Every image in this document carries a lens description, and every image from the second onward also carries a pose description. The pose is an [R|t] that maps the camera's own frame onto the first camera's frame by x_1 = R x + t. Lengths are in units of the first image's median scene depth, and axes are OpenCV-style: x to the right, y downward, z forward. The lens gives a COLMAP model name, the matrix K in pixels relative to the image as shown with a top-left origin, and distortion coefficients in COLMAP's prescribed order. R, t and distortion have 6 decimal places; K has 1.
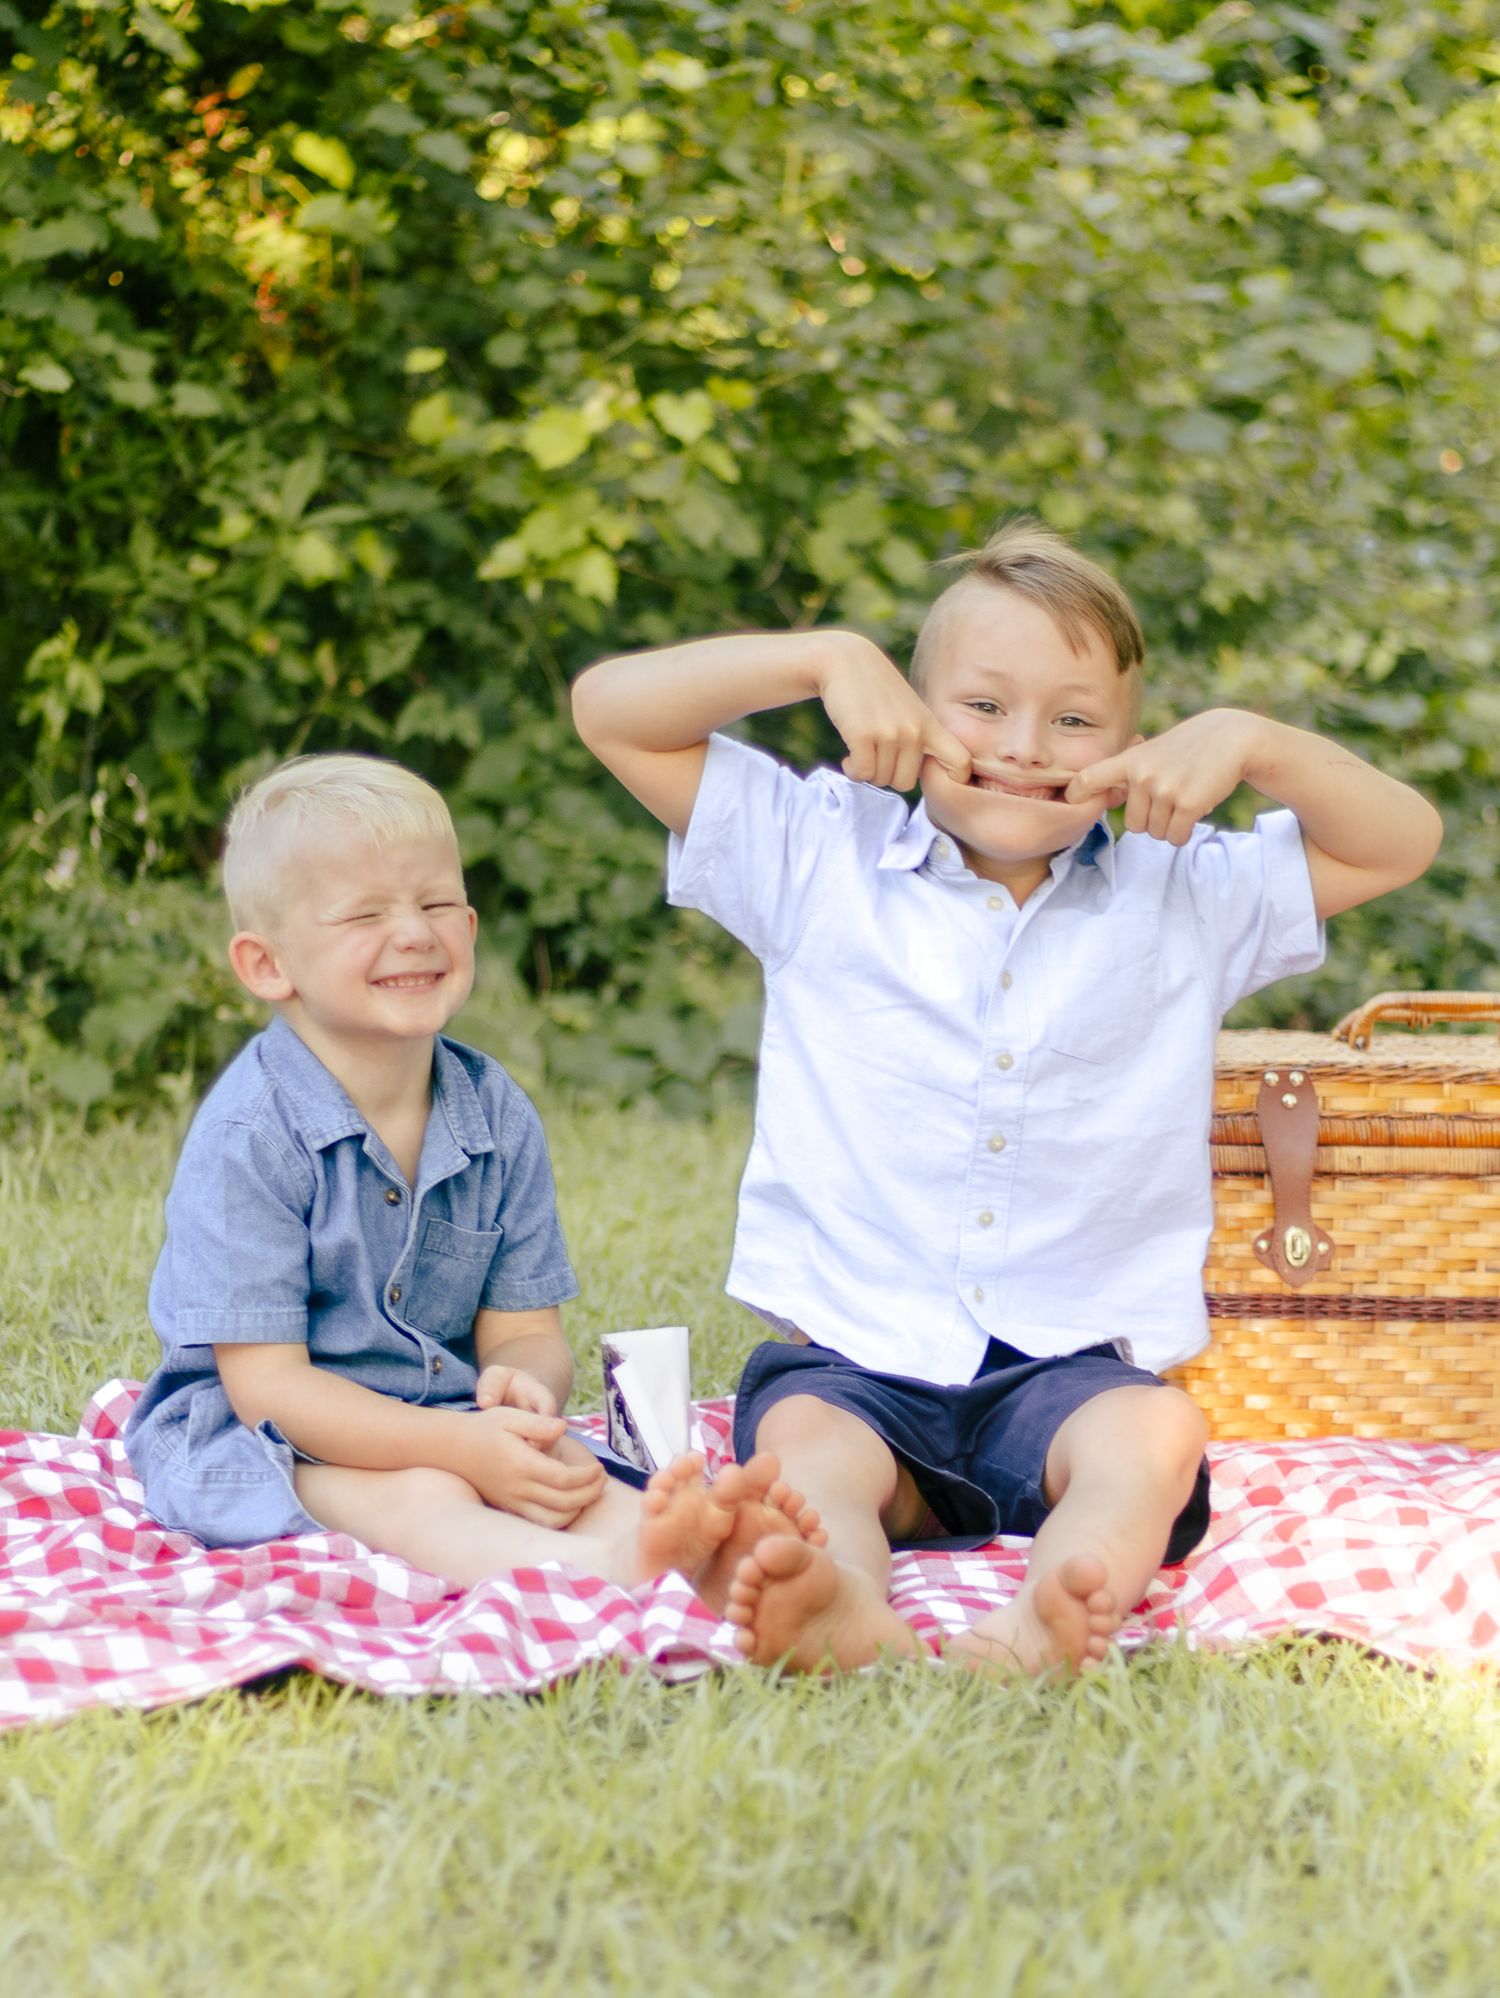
lens RADIAL K [[6497.8, 0, 750.0], [0, 6497.8, 999.0], [0, 0, 1]] dist [0.049557, 1.015789]
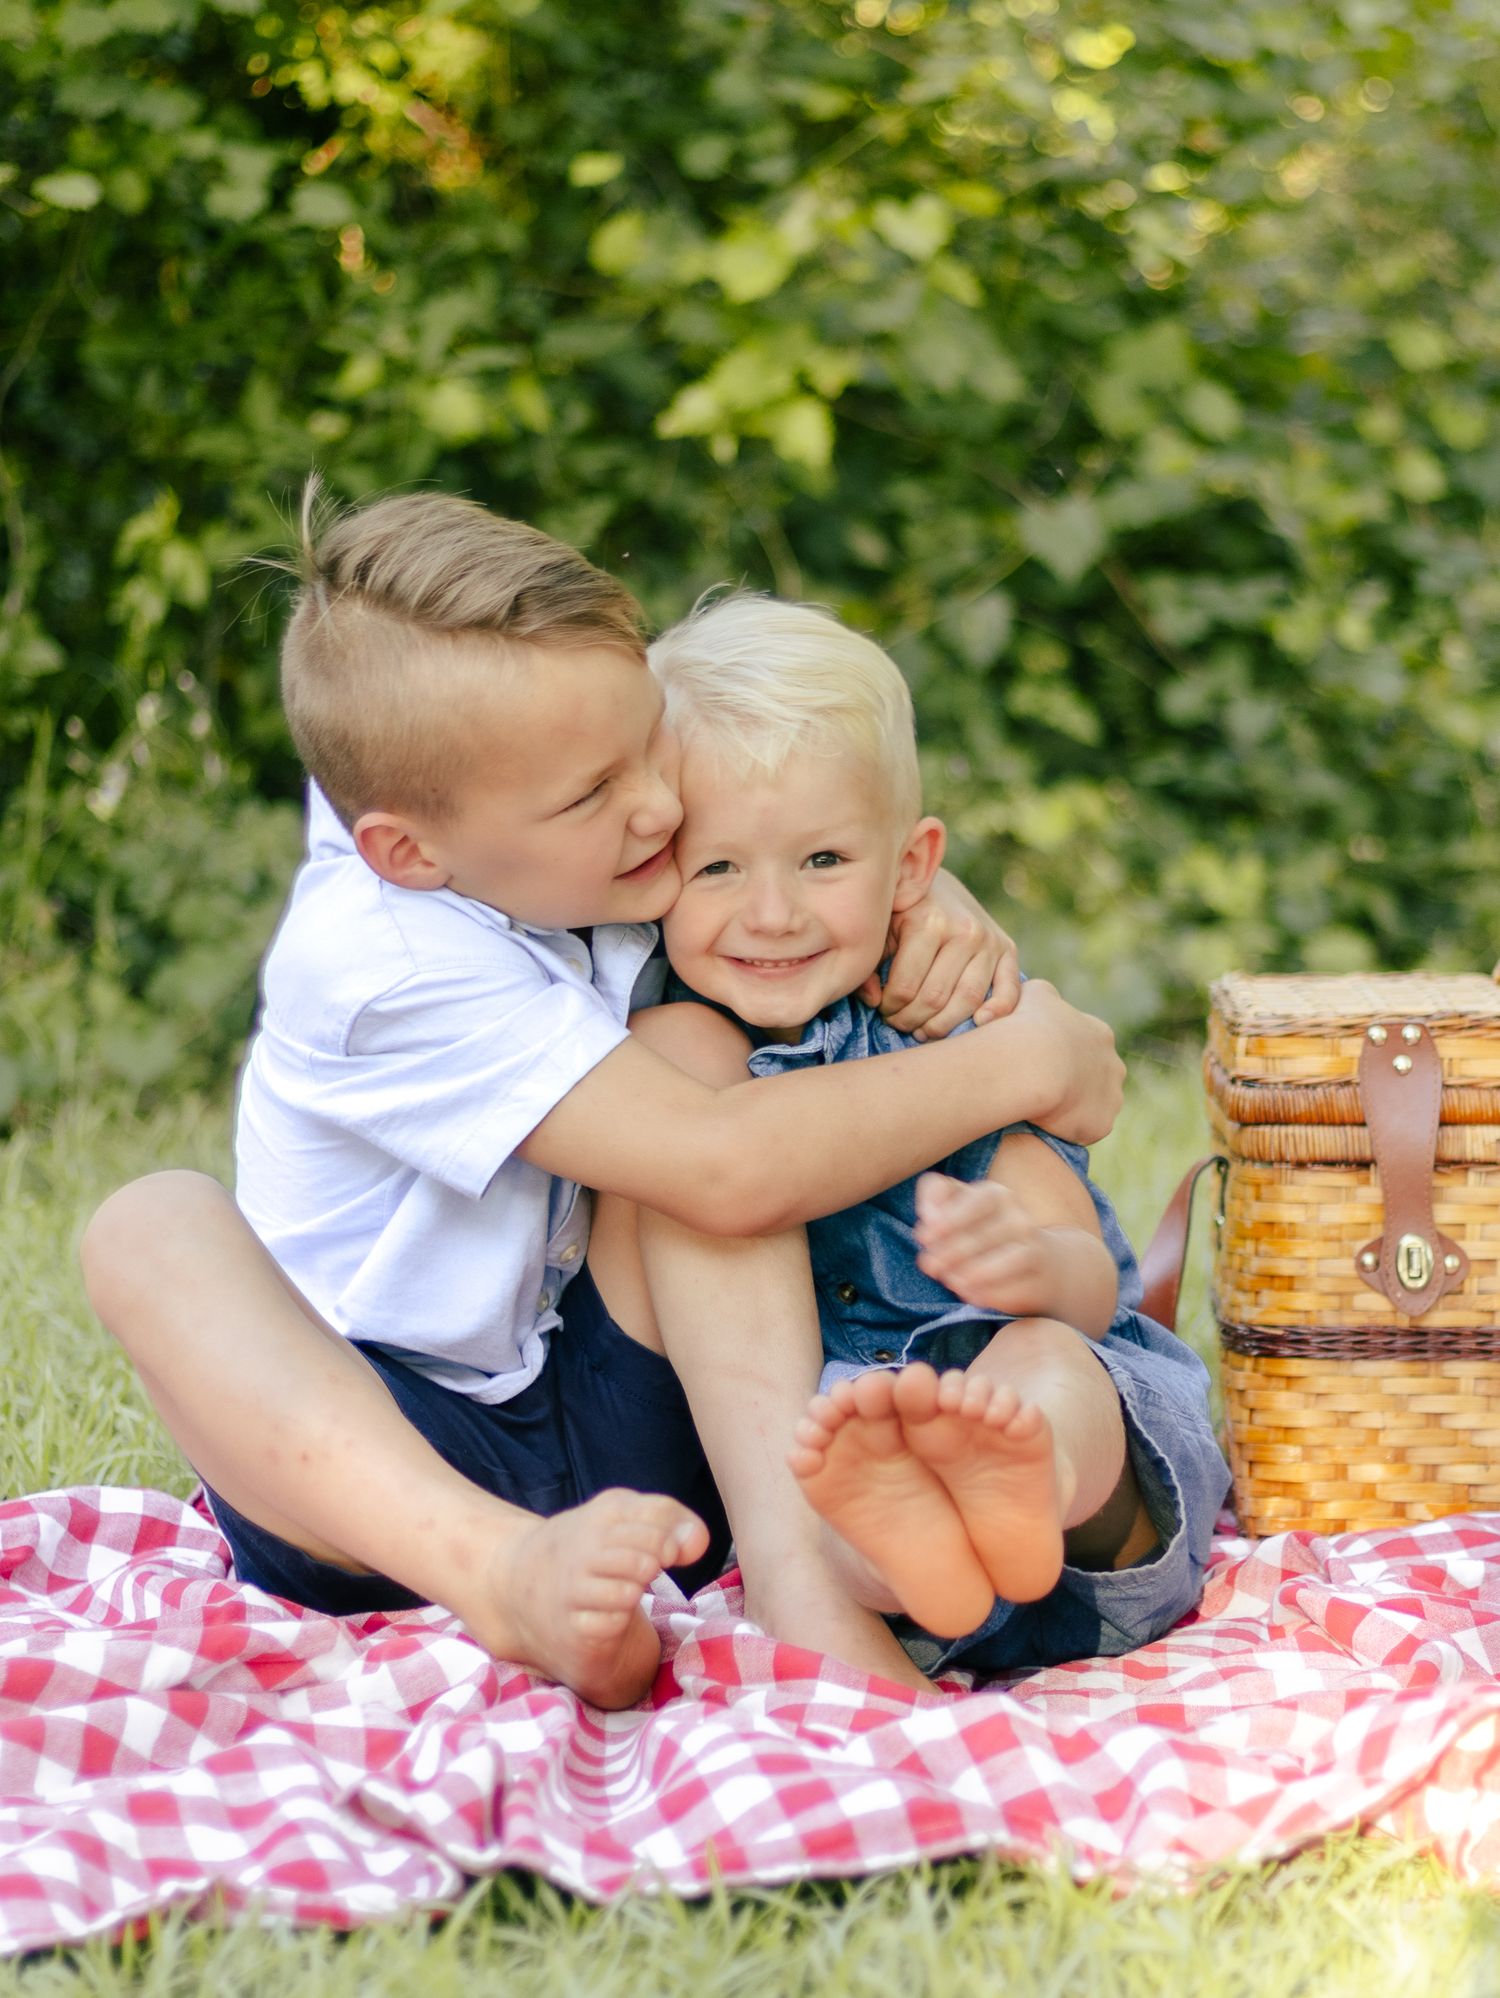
lens RADIAL K [[6223.6, 0, 750.0], [0, 6223.6, 999.0], [0, 0, 1]] dist [0.020560, 0.281001]
pose [[0.986262, -0.008522, -0.164971, 0.100373], [0.009293, 0.999949, 0.003907, 0.003823], [0.164929, -0.005386, 0.986291, 0.231596]]
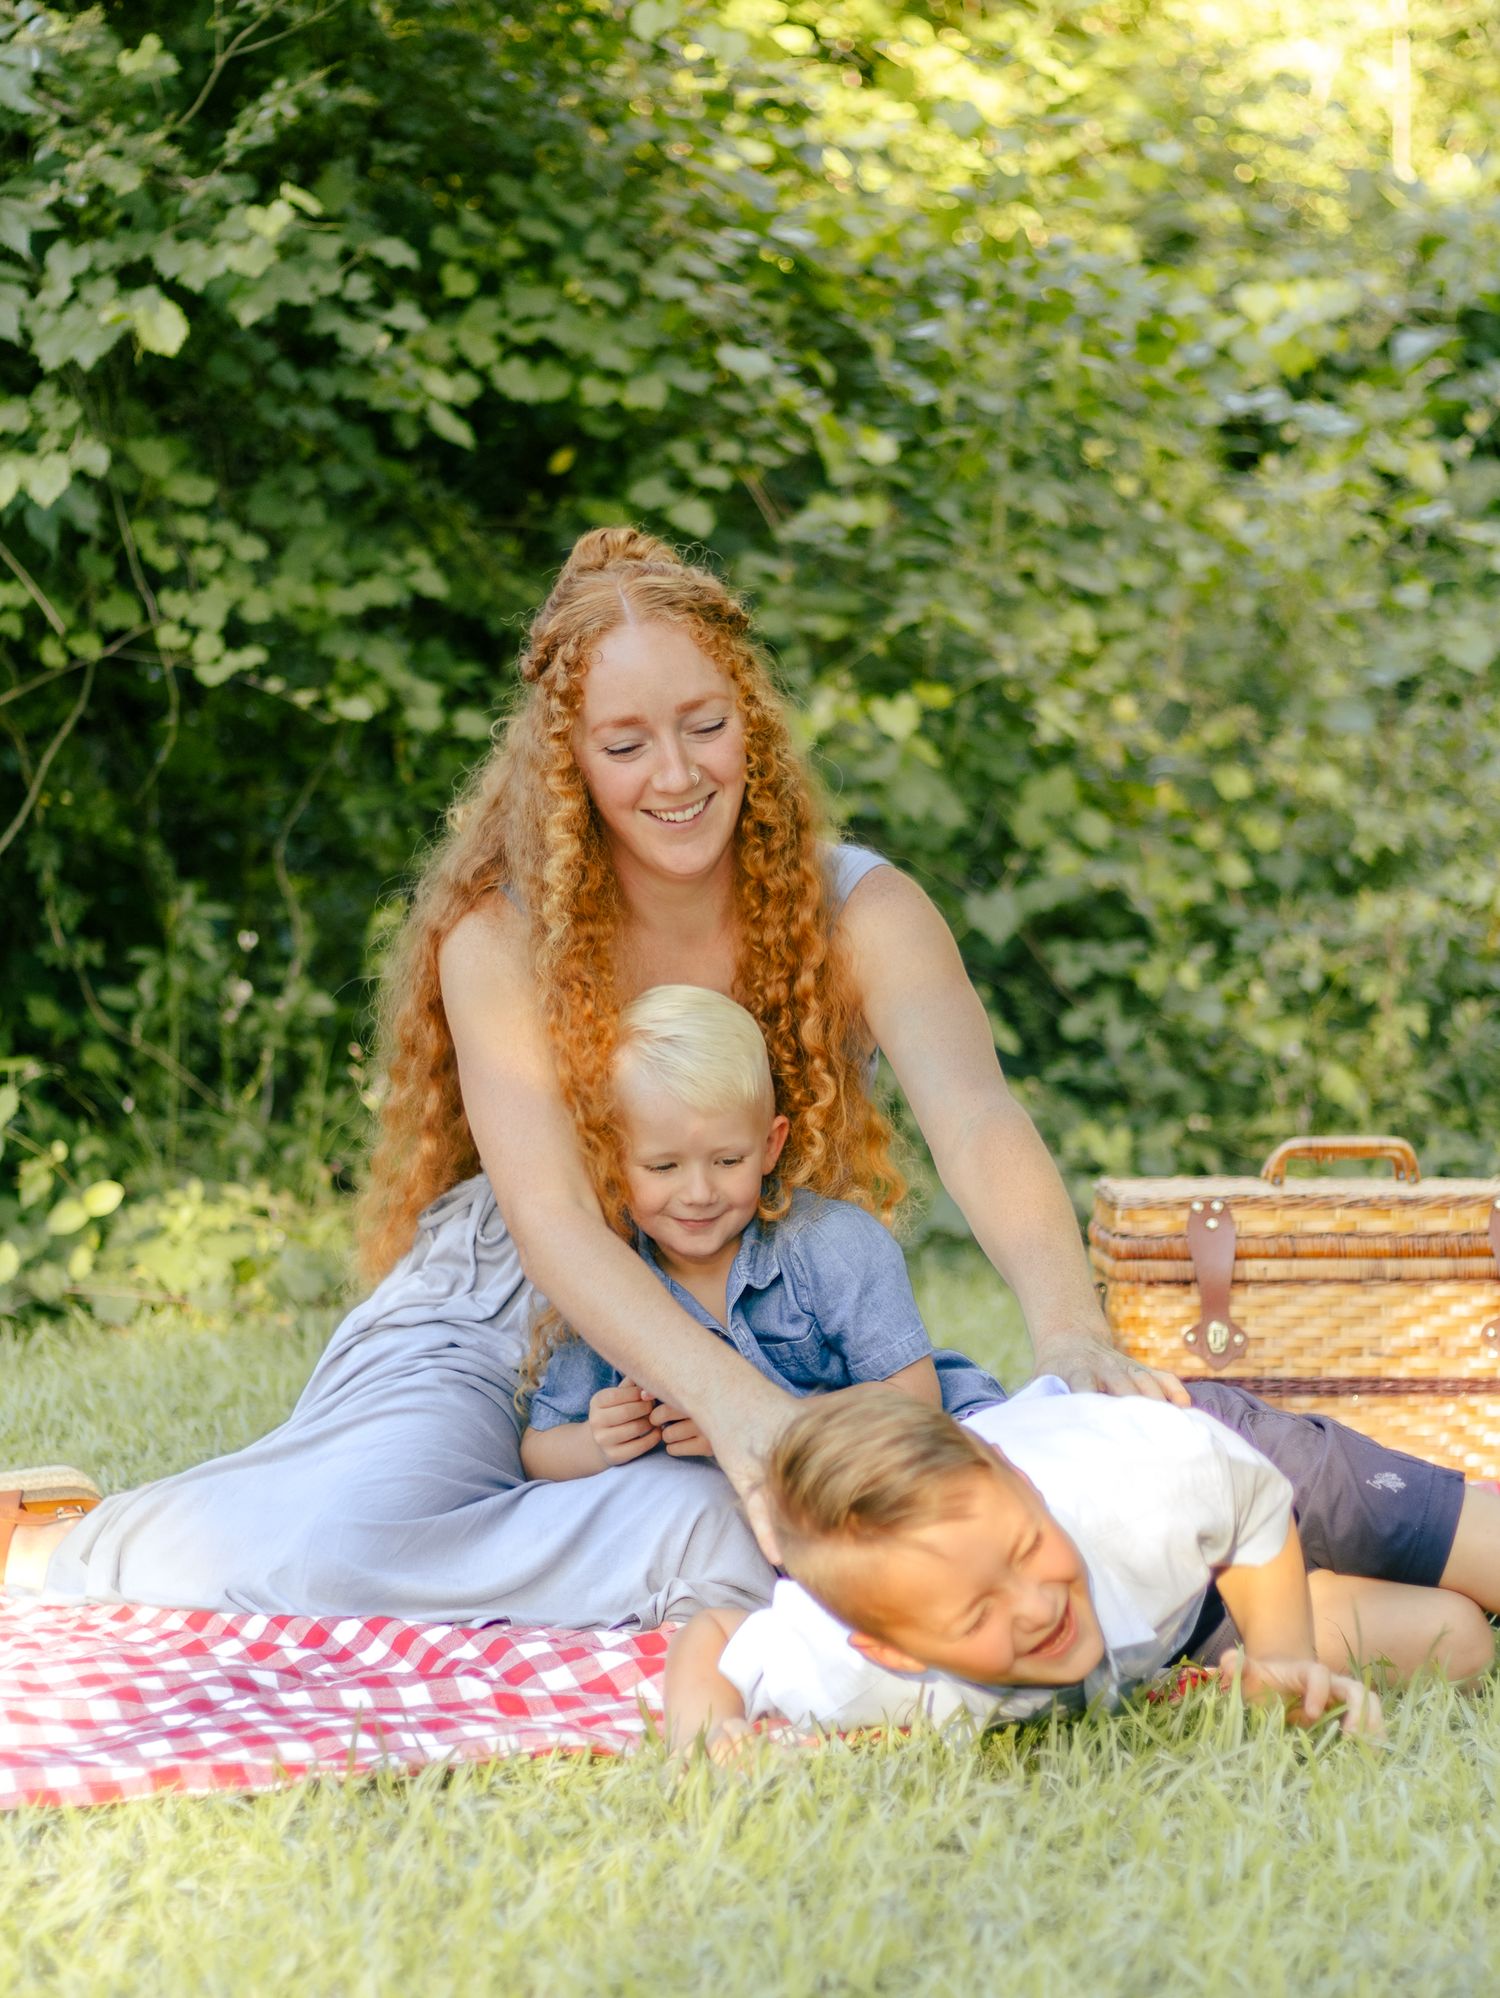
lens RADIAL K [[6223.6, 0, 750.0], [0, 6223.6, 999.0], [0, 0, 1]] dist [0.020560, 0.281001]
pose [[0.988768, -0.030416, -0.146330, 0.137915], [0.022741, 0.998291, -0.053840, 0.027899], [0.147718, 0.049908, 0.987770, -0.172798]]
